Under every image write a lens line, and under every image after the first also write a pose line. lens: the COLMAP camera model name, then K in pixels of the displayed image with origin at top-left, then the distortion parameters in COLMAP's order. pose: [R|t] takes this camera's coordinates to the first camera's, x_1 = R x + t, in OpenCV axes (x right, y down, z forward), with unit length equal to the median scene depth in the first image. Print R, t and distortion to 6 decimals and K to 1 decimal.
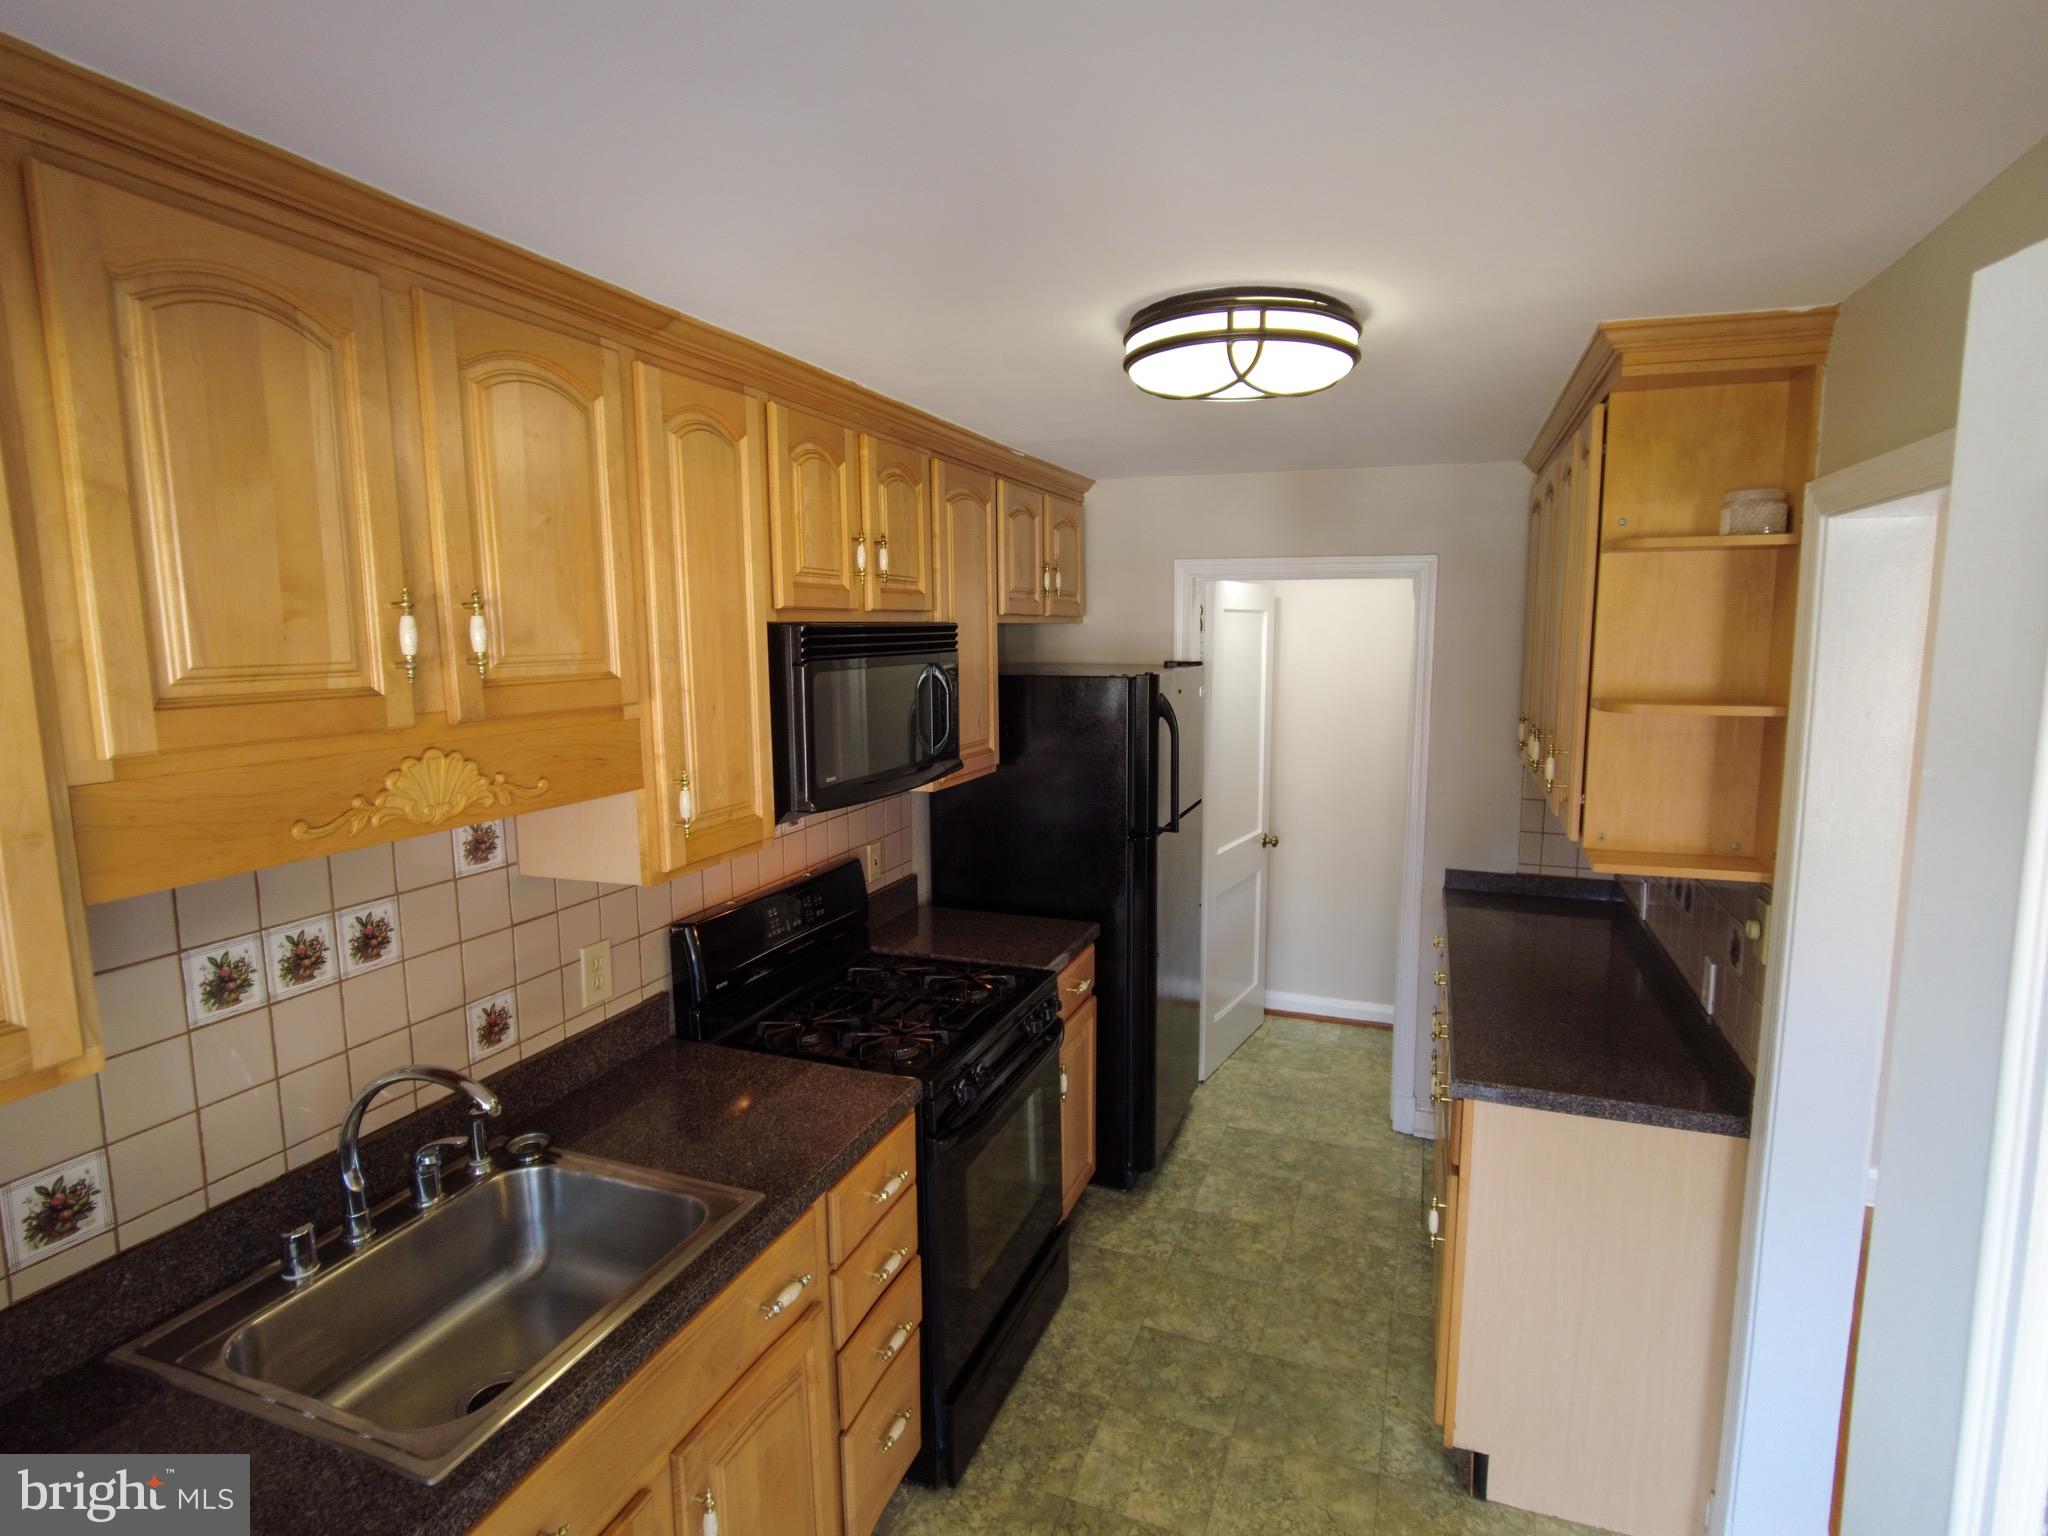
lens RADIAL K [[1081.4, 0, 1026.8], [0, 1081.4, 768.9], [0, 0, 1]] dist [0.000831, -0.006426]
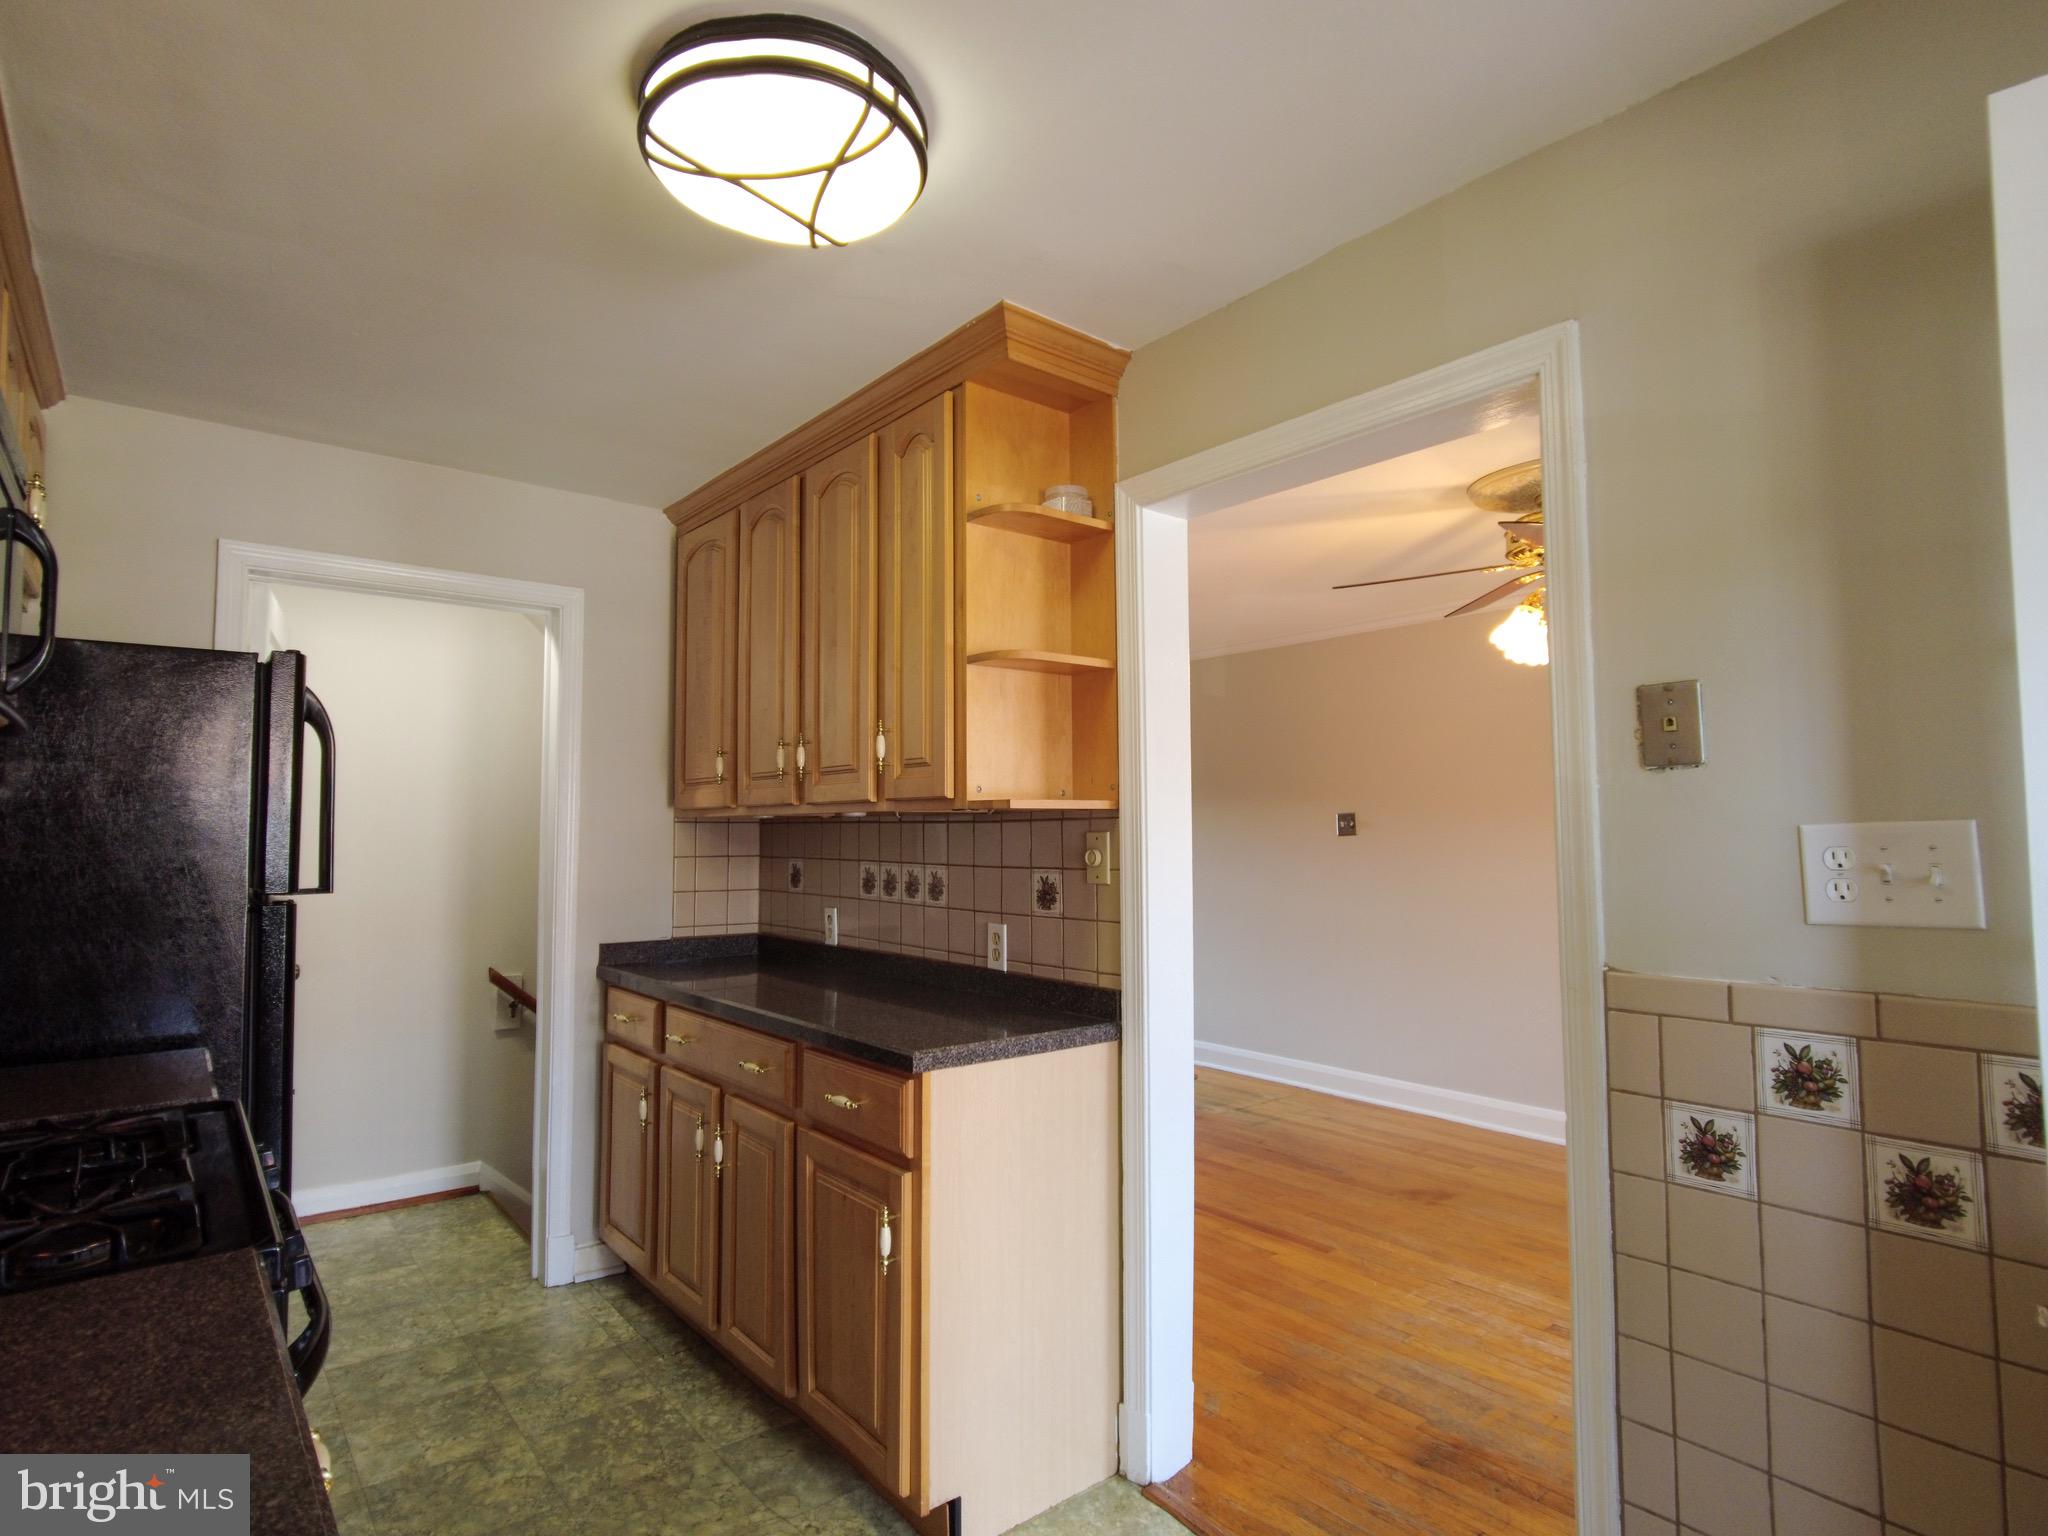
lens RADIAL K [[1081.4, 0, 1010.1], [0, 1081.4, 769.4], [0, 0, 1]] dist [0.000831, -0.006426]
pose [[0.513808, 0.051669, 0.856348, -0.237313], [0.115316, 0.984967, -0.128620, 0.124757], [-0.850119, 0.164837, 0.500126, 0.309150]]
